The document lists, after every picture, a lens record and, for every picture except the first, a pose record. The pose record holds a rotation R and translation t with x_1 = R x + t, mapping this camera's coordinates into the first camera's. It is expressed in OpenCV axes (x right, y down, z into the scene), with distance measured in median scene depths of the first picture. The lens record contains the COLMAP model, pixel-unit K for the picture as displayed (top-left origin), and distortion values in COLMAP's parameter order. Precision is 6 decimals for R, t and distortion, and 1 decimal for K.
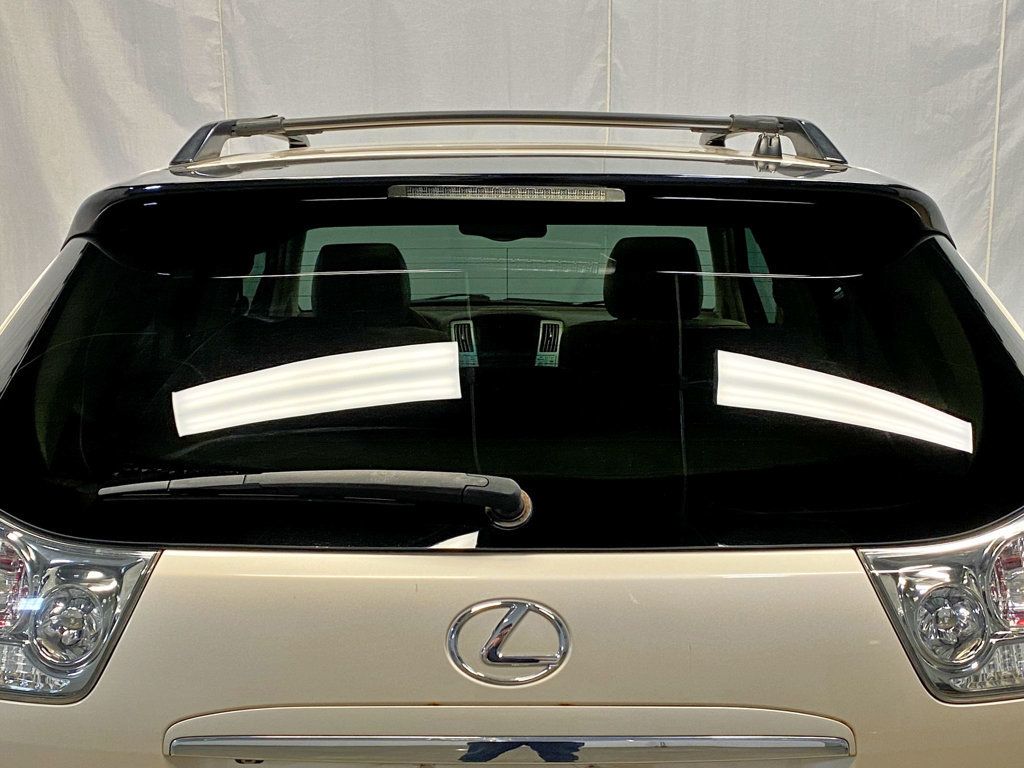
lens RADIAL K [[1469.9, 0, 512.0], [0, 1469.9, 384.0], [0, 0, 1]] dist [0.082538, -0.017009]
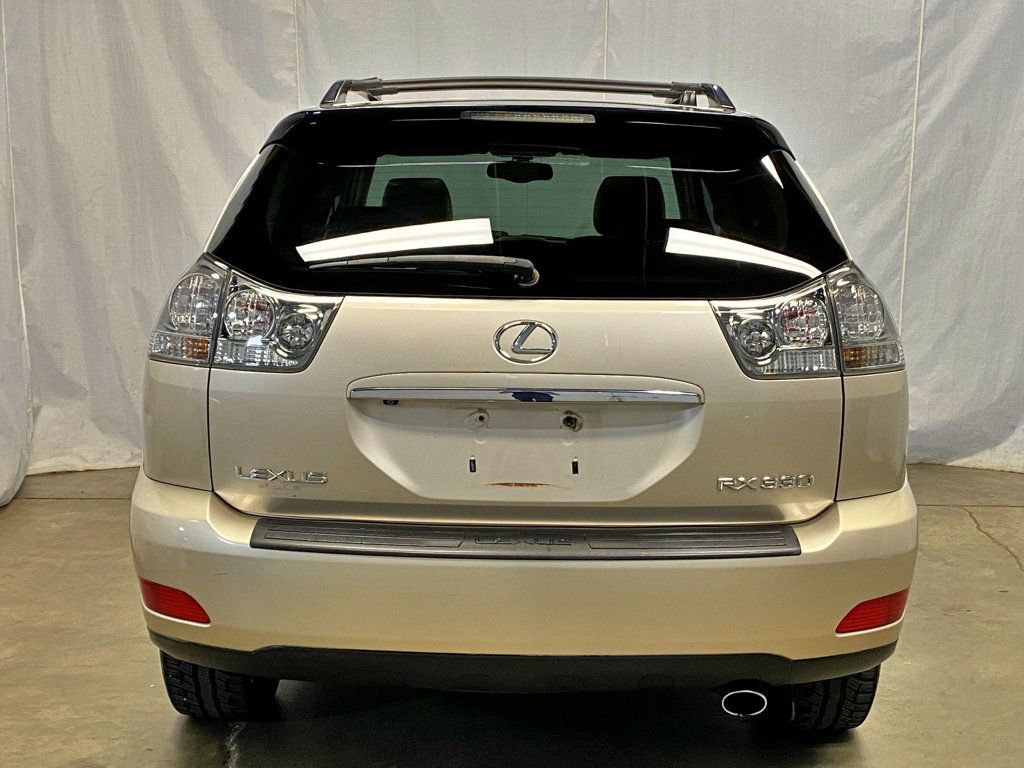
lens RADIAL K [[1458.8, 0, 516.8], [0, 1458.8, 364.5], [0, 0, 1]] dist [0.121191, -0.046595]
pose [[0.999873, 0.015830, -0.001963, -0.005180], [-0.015845, 0.999841, -0.008238, 0.110862], [0.001832, 0.008268, 0.999964, -0.458380]]
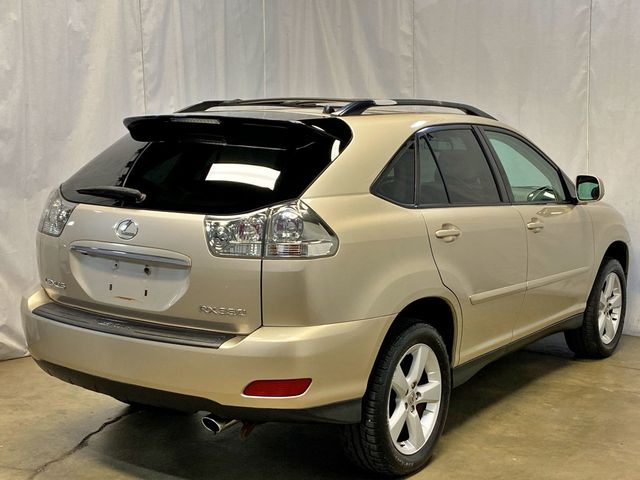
lens RADIAL K [[911.8, 0, 323.0], [0, 911.8, 227.8], [0, 0, 1]] dist [0.121191, -0.046595]
pose [[0.825436, 0.078310, -0.559037, 0.917934], [-0.100126, 0.994939, -0.008468, 0.069664], [0.555545, 0.062964, 0.829099, -0.387001]]
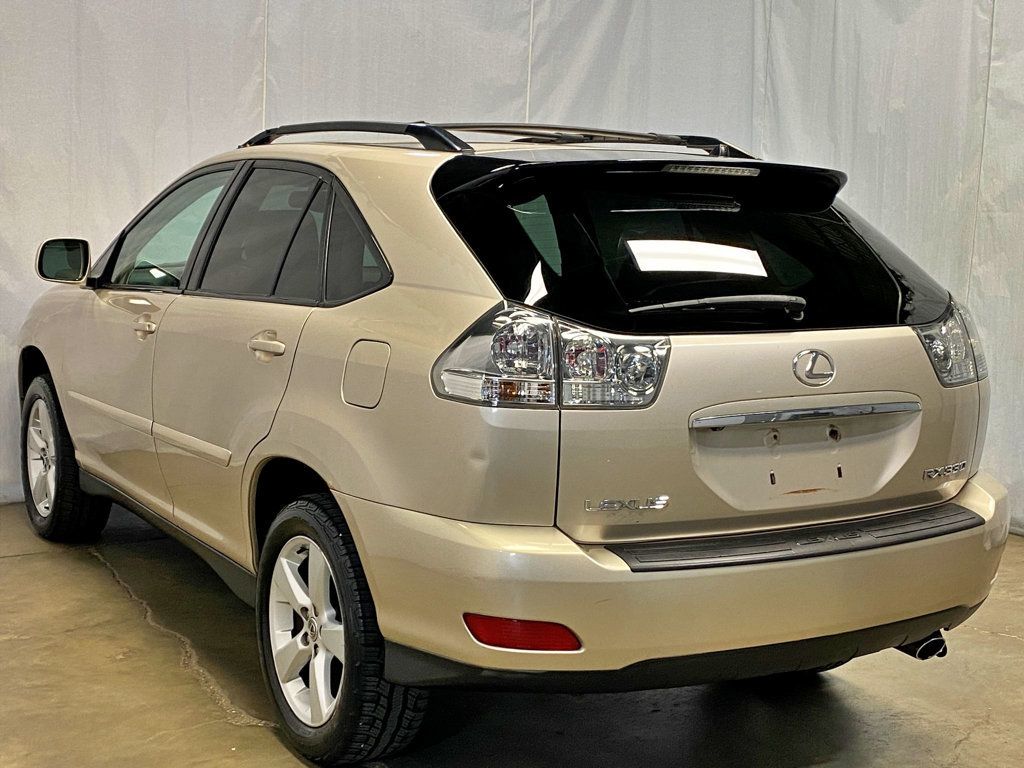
lens RADIAL K [[1450.0, 0, 512.0], [0, 1450.0, 384.0], [0, 0, 1]] dist [0.035255, 0.048849]
pose [[0.859308, -0.045190, 0.509459, -0.768715], [0.046096, 0.998878, 0.010851, 0.077316], [-0.509378, 0.014160, 0.860427, -0.339427]]
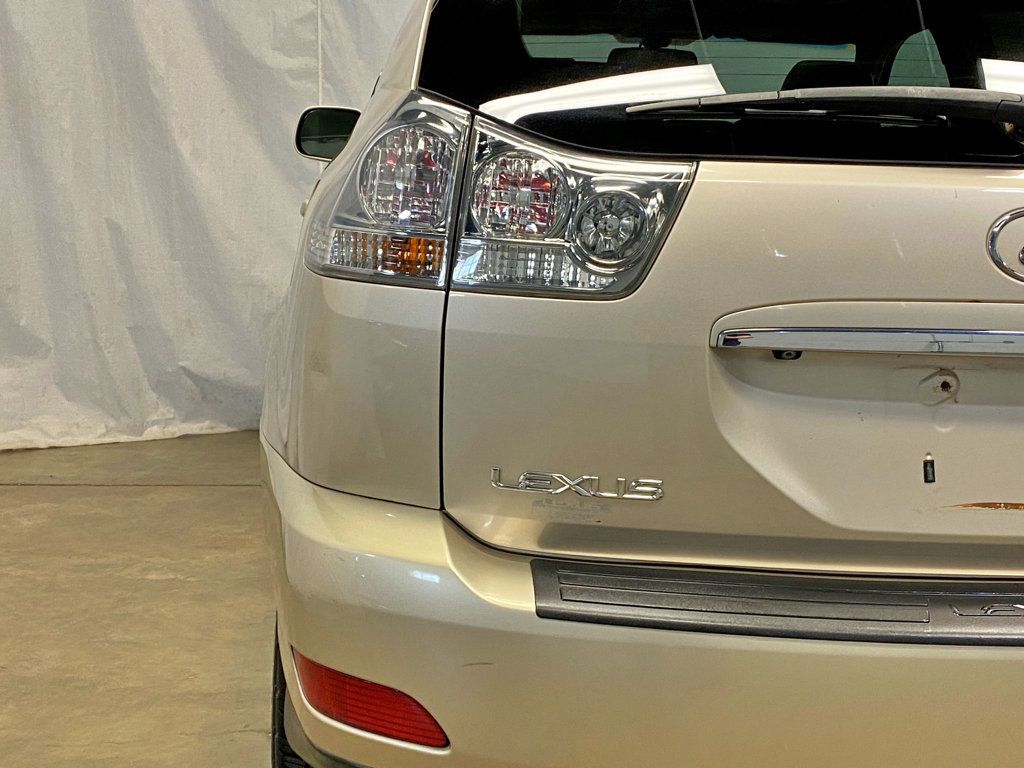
lens RADIAL K [[1462.4, 0, 512.0], [0, 1462.4, 384.0], [0, 0, 1]] dist [0.123609, 0.024549]
pose [[0.997846, 0.024109, 0.061006, -0.223017], [-0.025660, 0.999364, 0.024761, 0.129107], [-0.060370, -0.026273, 0.997830, -0.018688]]
